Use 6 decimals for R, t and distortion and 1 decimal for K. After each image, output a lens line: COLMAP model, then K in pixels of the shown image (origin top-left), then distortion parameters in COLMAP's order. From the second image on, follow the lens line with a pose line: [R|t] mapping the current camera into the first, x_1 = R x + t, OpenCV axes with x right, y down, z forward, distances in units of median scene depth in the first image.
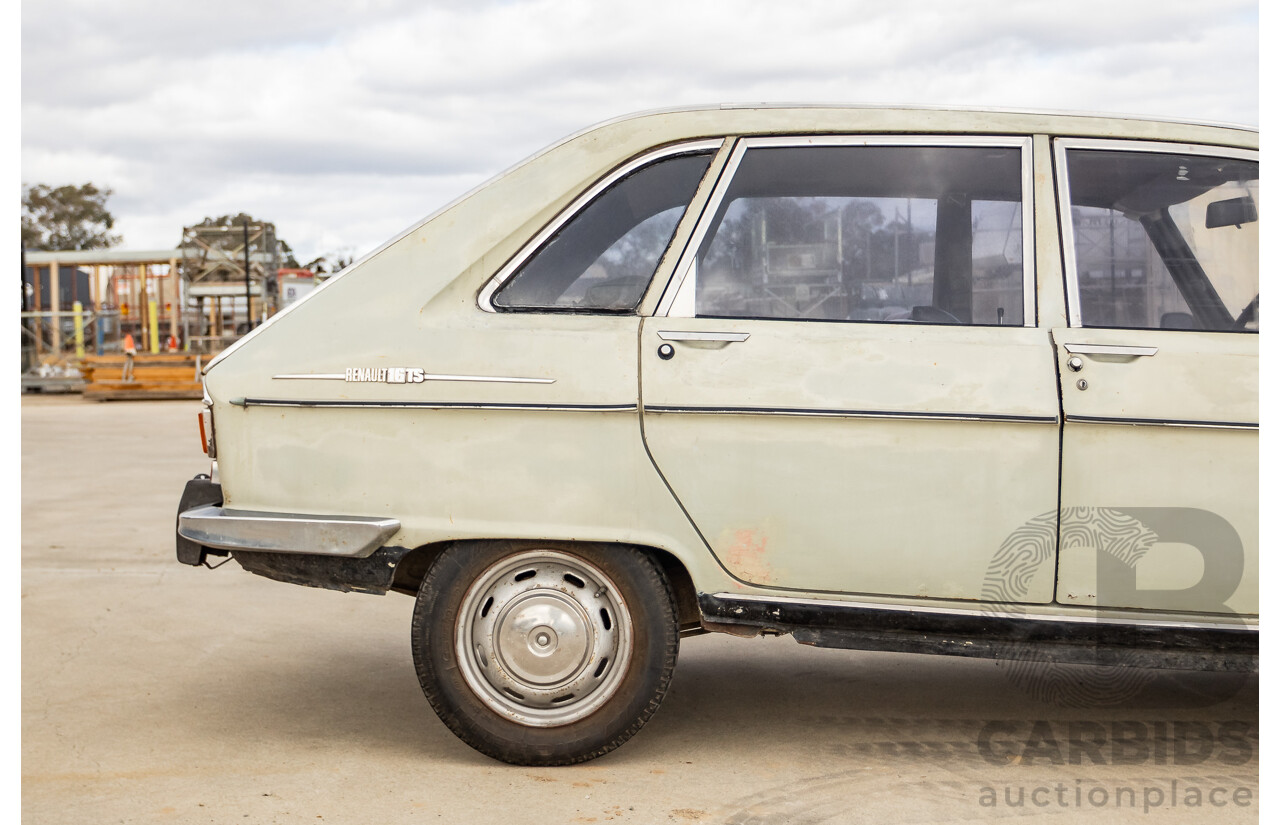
lens RADIAL K [[1896.1, 0, 640.0], [0, 1896.1, 412.5], [0, 0, 1]] dist [-0.027453, 0.003093]
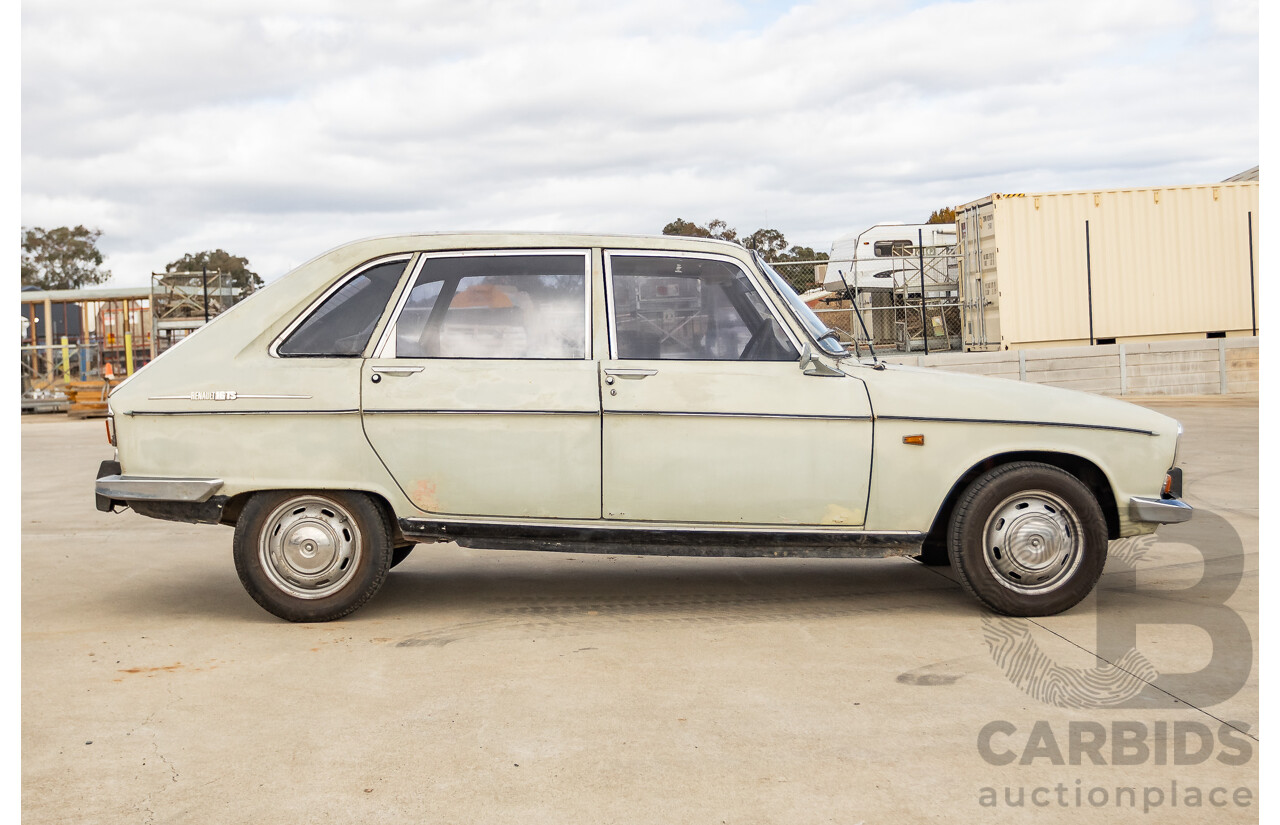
lens RADIAL K [[1760.1, 0, 670.6], [0, 1760.1, 364.8], [0, 0, 1]] dist [-0.019017, -0.001355]
pose [[0.999099, -0.021263, 0.036726, 0.219301], [0.022386, 0.999286, -0.030449, 0.010119], [-0.036052, 0.031244, 0.998861, -0.602964]]
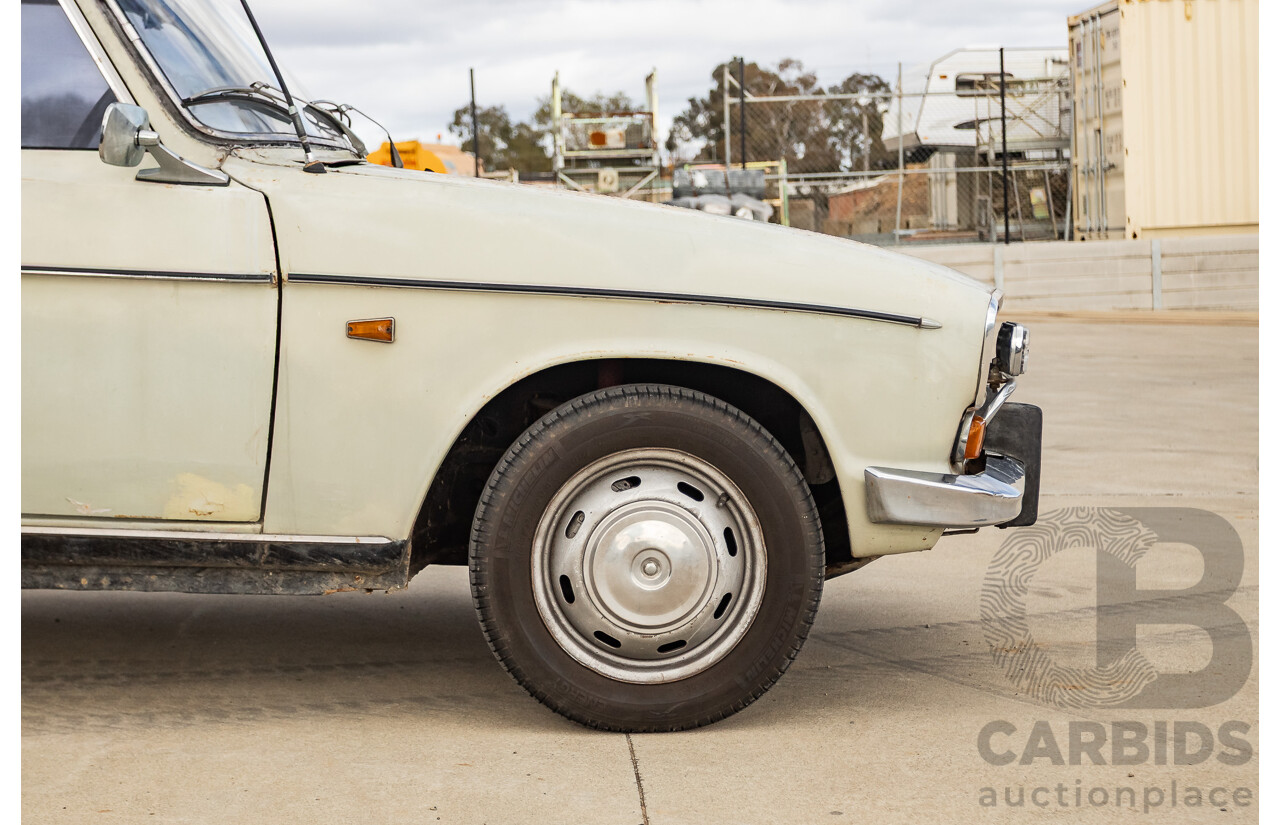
lens RADIAL K [[2409.6, 0, 784.7], [0, 2409.6, 439.4], [0, 0, 1]] dist [-0.031715, -0.043414]
pose [[0.999525, -0.010213, 0.029062, 0.625318], [0.009172, 0.999319, 0.035728, 0.044603], [-0.029407, -0.035444, 0.998939, 0.008836]]
